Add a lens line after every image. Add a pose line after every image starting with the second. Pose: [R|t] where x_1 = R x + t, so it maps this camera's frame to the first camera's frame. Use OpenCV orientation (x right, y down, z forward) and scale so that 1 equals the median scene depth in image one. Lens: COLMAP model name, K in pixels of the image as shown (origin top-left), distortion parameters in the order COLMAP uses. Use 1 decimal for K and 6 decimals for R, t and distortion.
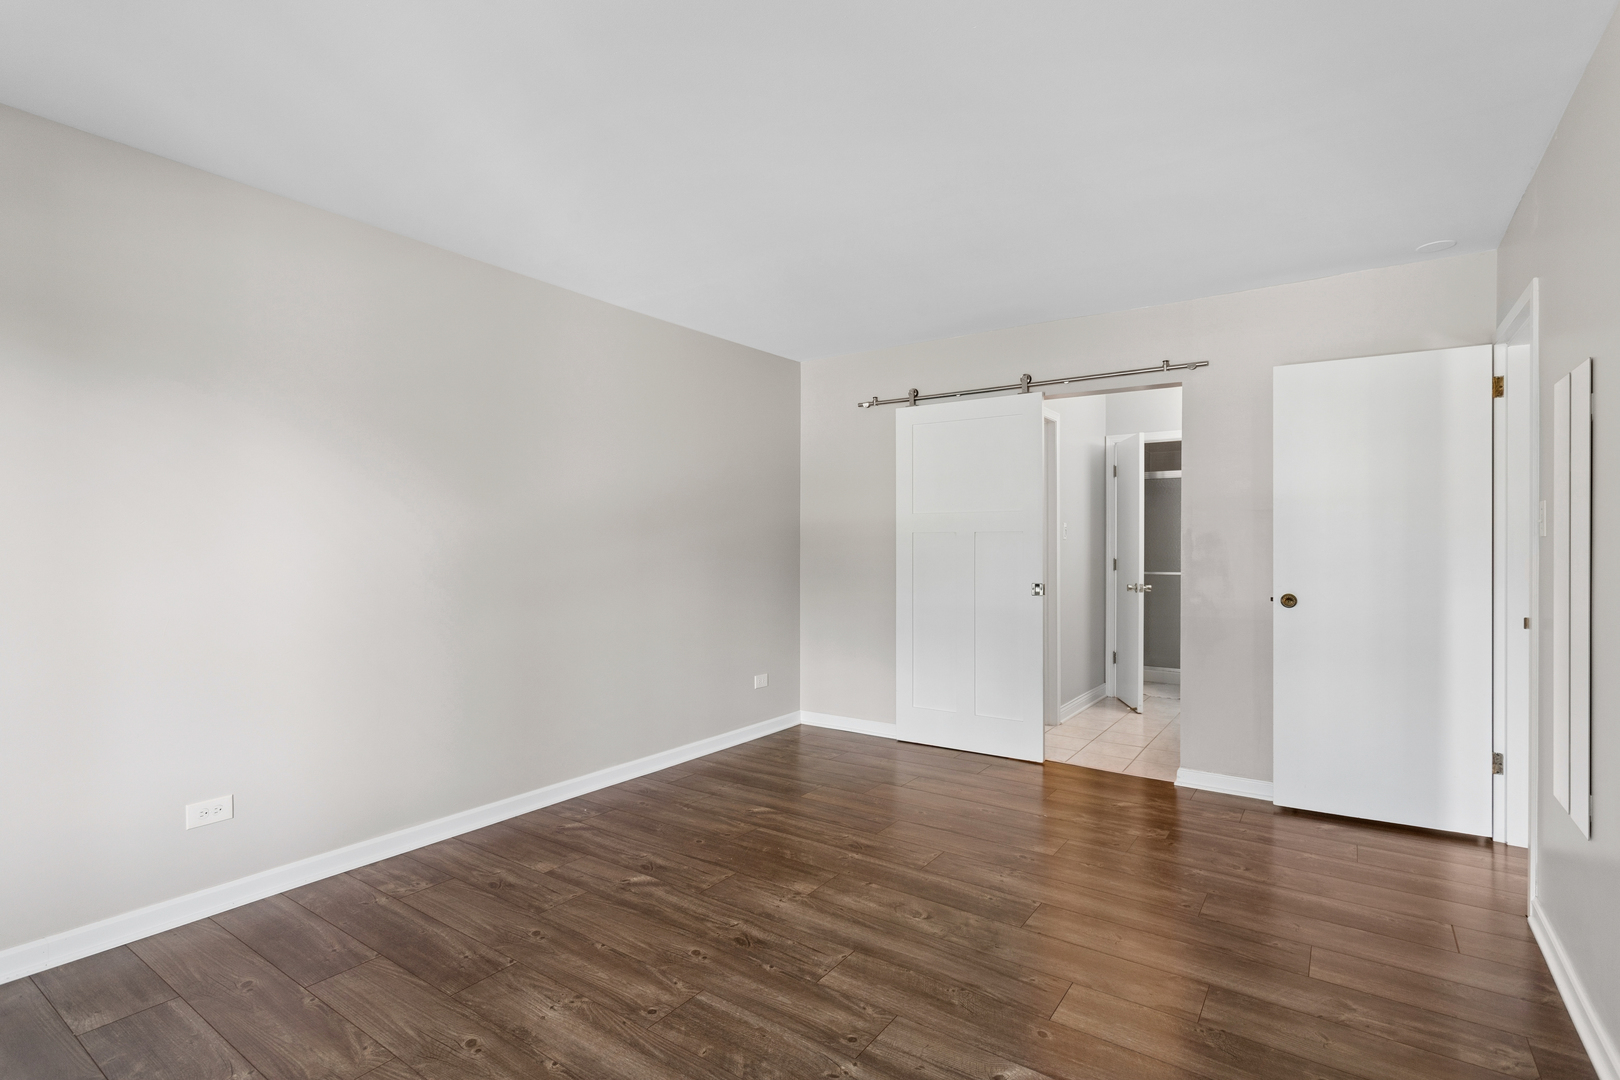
lens RADIAL K [[776.3, 0, 803.1], [0, 776.3, 545.6], [0, 0, 1]] dist [0.016369, 0.001311]
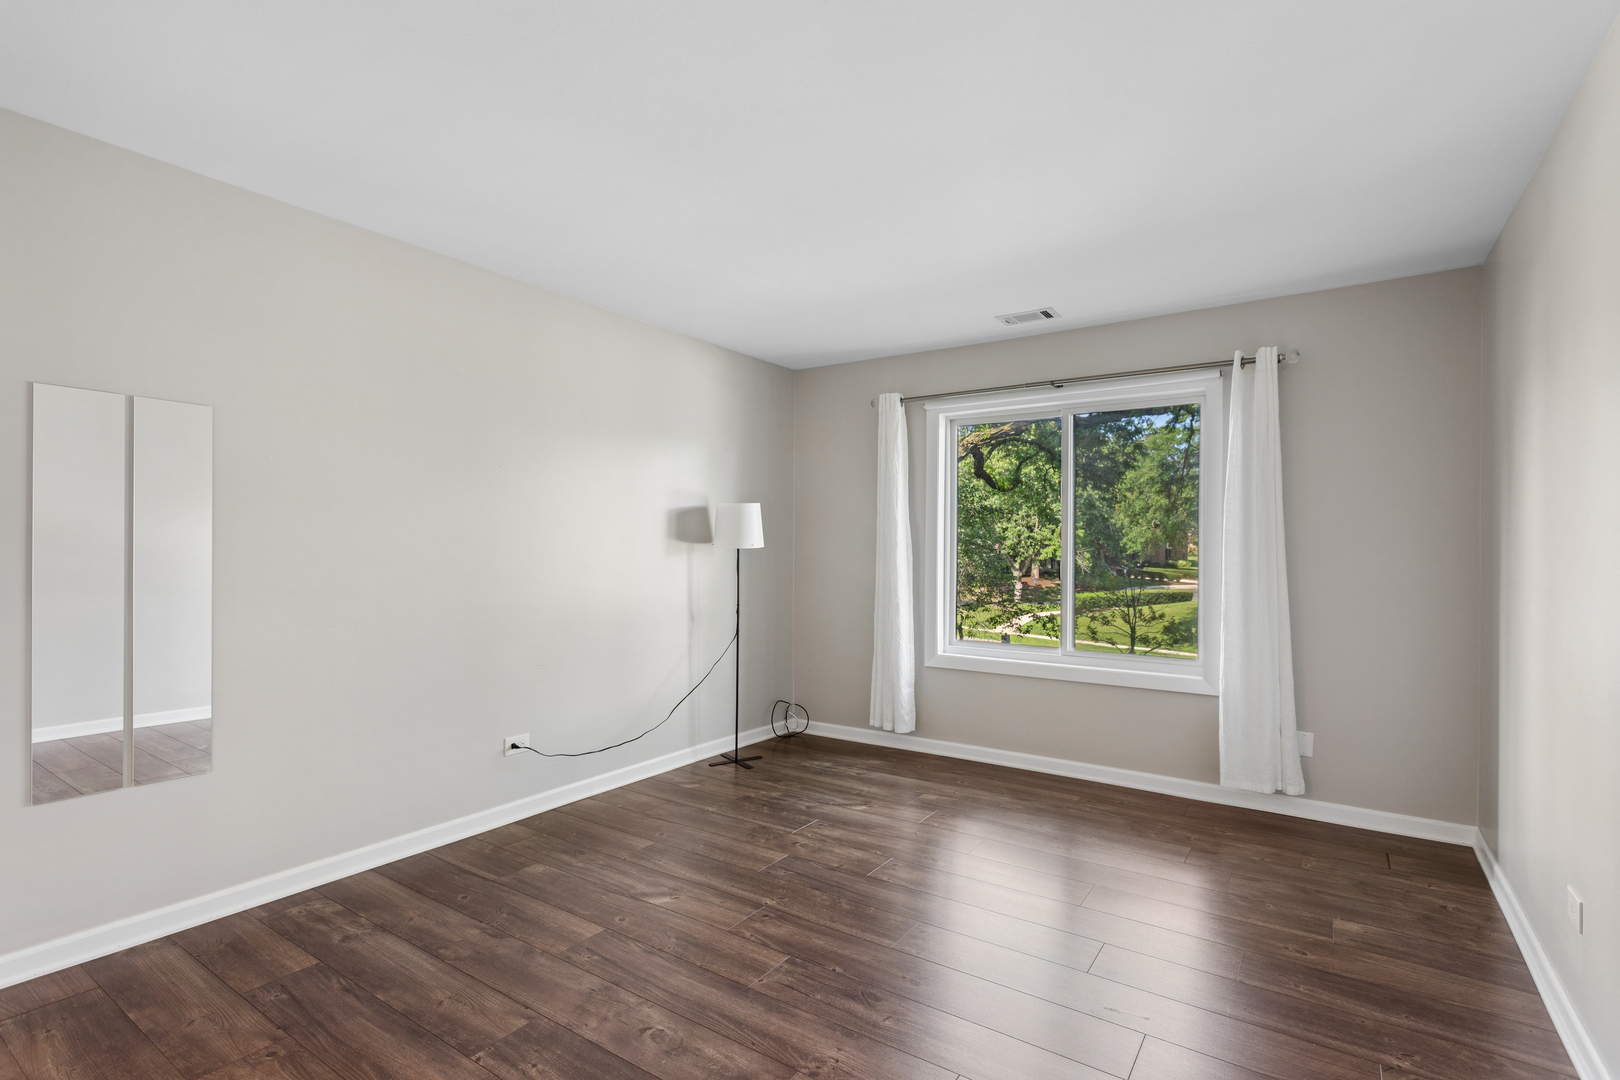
lens RADIAL K [[776.3, 0, 804.7], [0, 776.3, 537.7], [0, 0, 1]] dist [0.016369, 0.001311]
pose [[-0.999832, -0.009996, -0.015381, 0.019098], [-0.009882, 0.999923, -0.007474, -0.014841], [0.015455, -0.007321, -0.999854, 2.033550]]
